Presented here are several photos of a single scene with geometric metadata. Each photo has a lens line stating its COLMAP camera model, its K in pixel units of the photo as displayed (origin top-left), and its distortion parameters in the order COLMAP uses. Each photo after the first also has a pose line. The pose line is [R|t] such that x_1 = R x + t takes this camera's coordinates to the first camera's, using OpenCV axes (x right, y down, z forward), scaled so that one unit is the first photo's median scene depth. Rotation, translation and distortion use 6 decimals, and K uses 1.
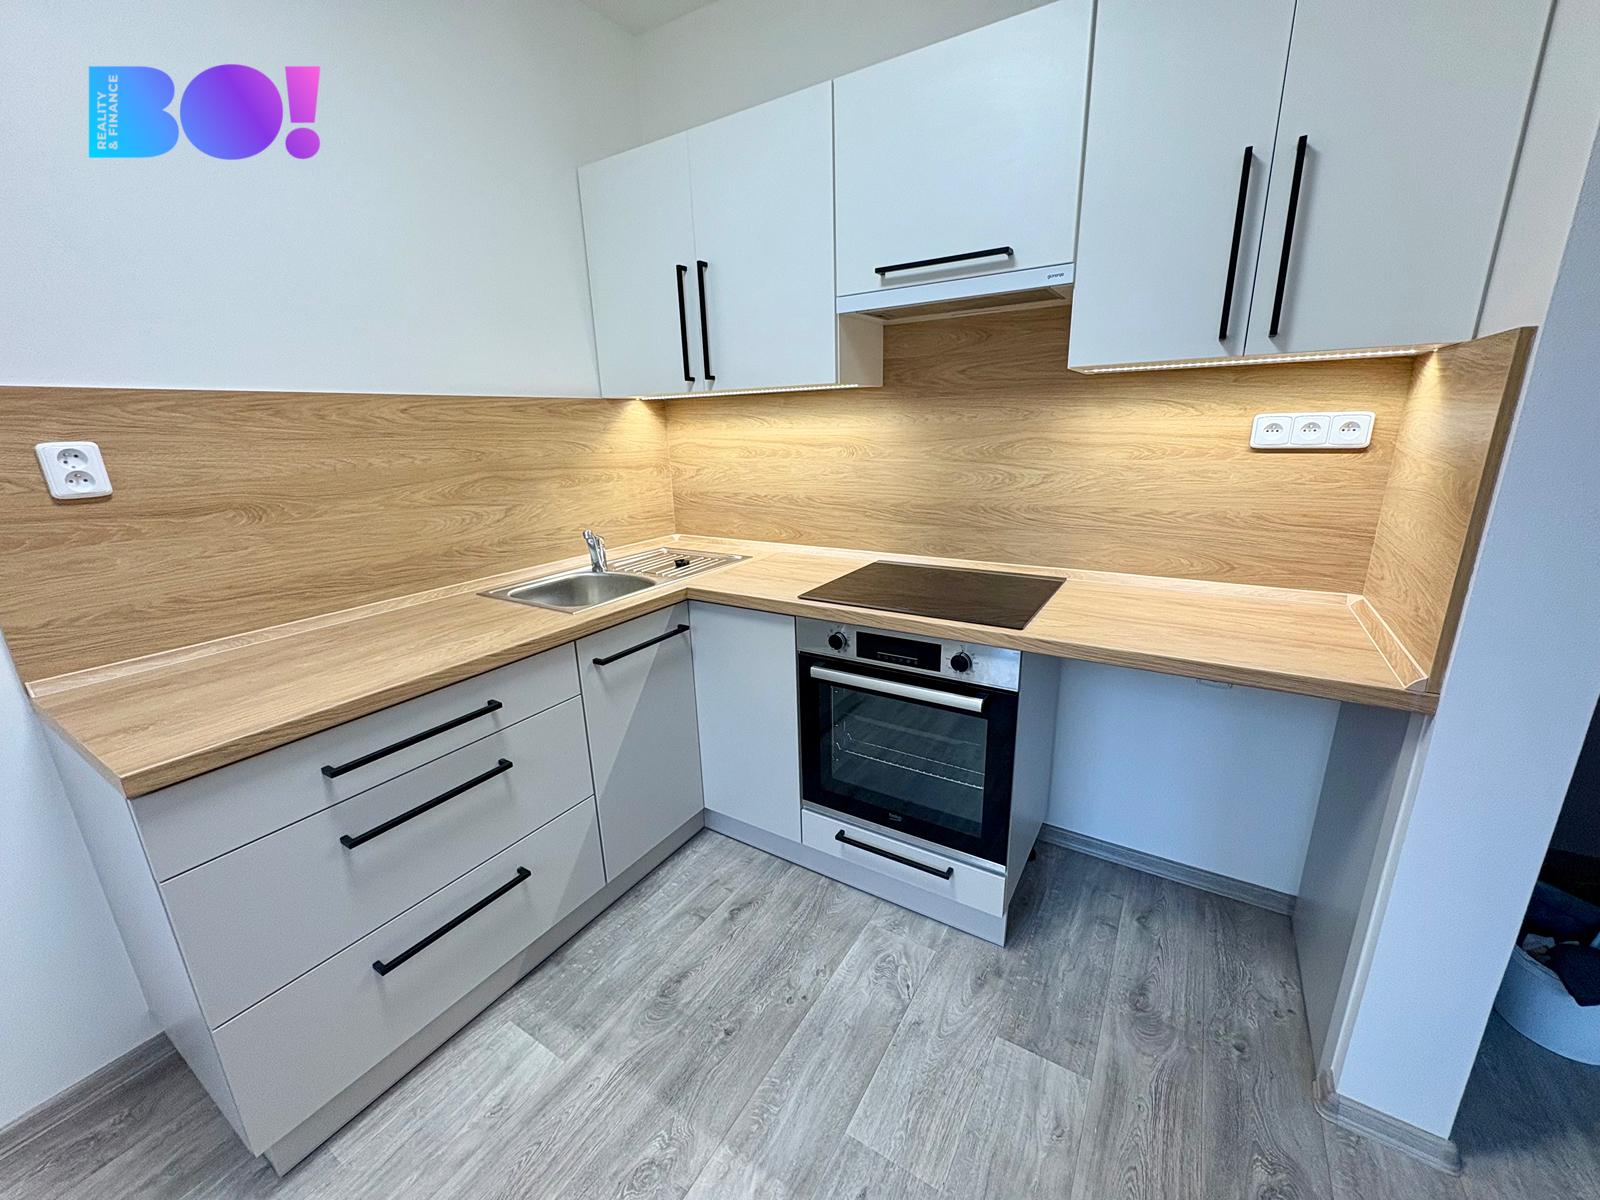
lens RADIAL K [[634.7, 0, 800.9], [0, 634.7, 604.3], [0, 0, 1]] dist [-0.003502, 0.000159]
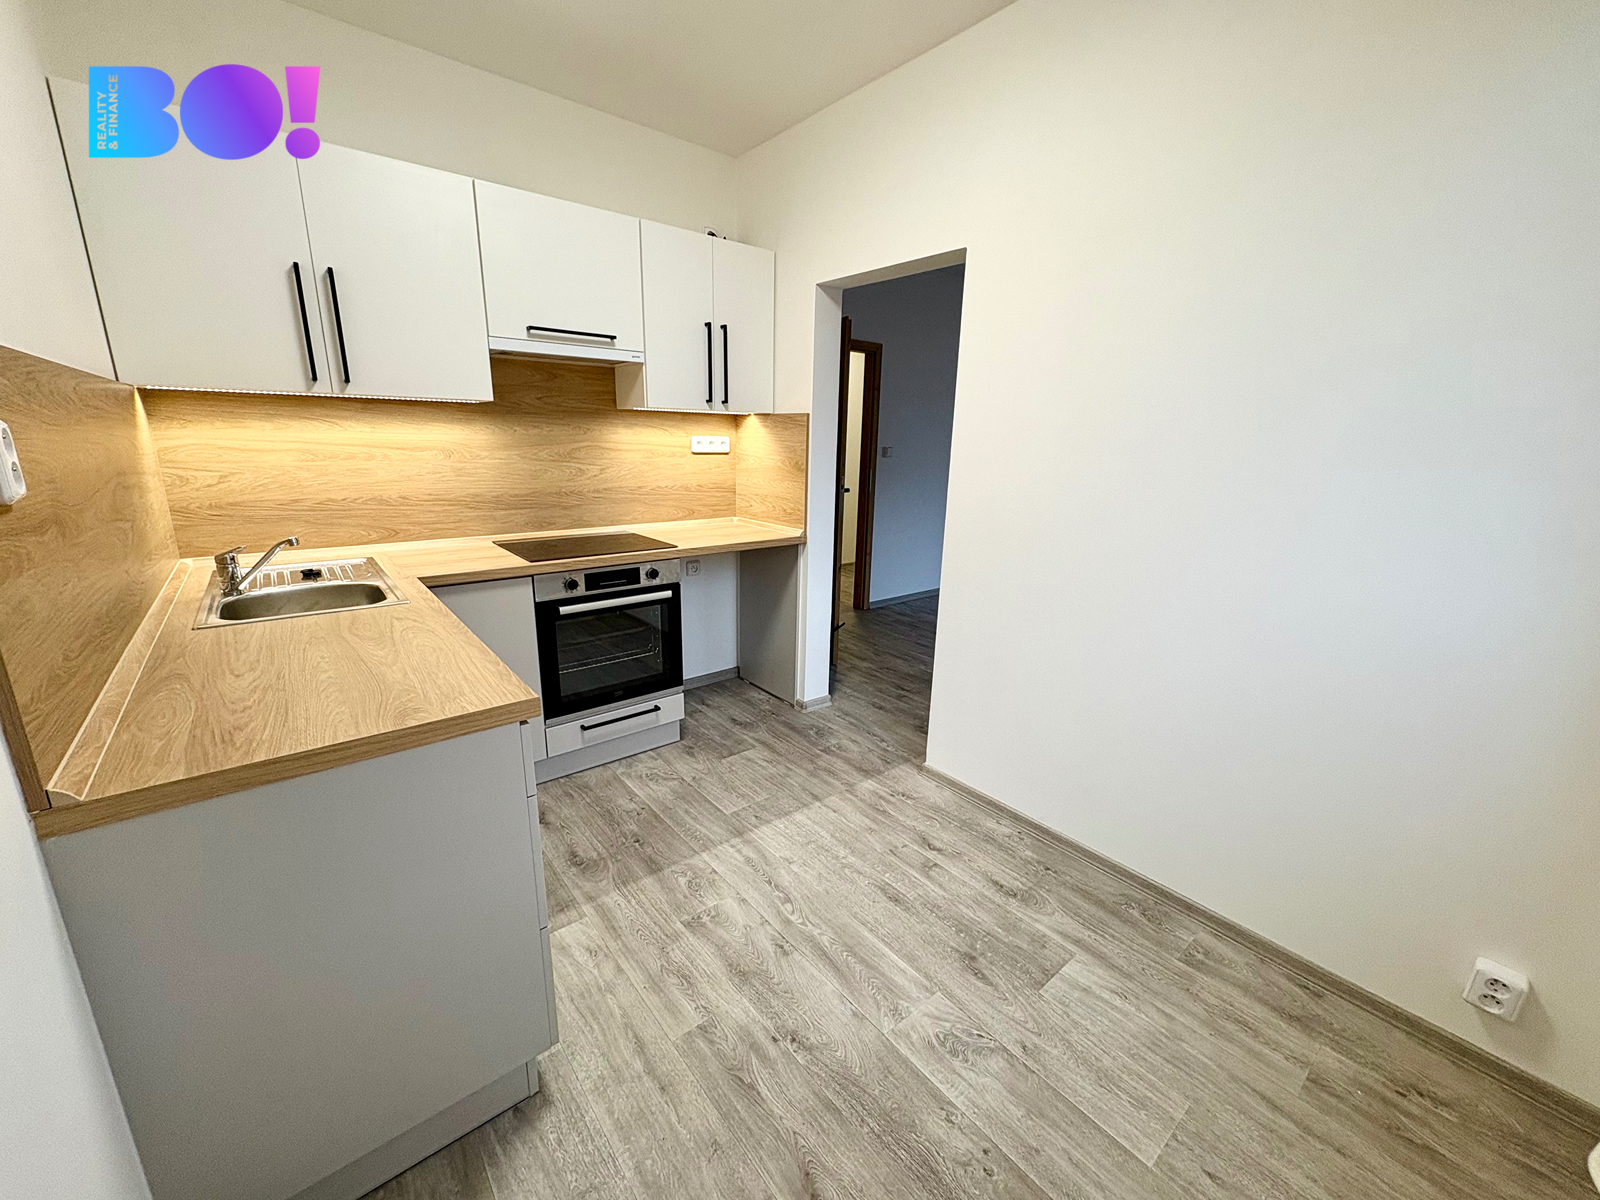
lens RADIAL K [[634.7, 0, 796.8], [0, 634.7, 609.7], [0, 0, 1]] dist [-0.003502, 0.000159]
pose [[0.324195, -0.217070, 0.920749, -1.100170], [0.231496, 0.961929, 0.145269, 0.022364], [-0.917228, 0.166054, 0.362103, 0.024774]]
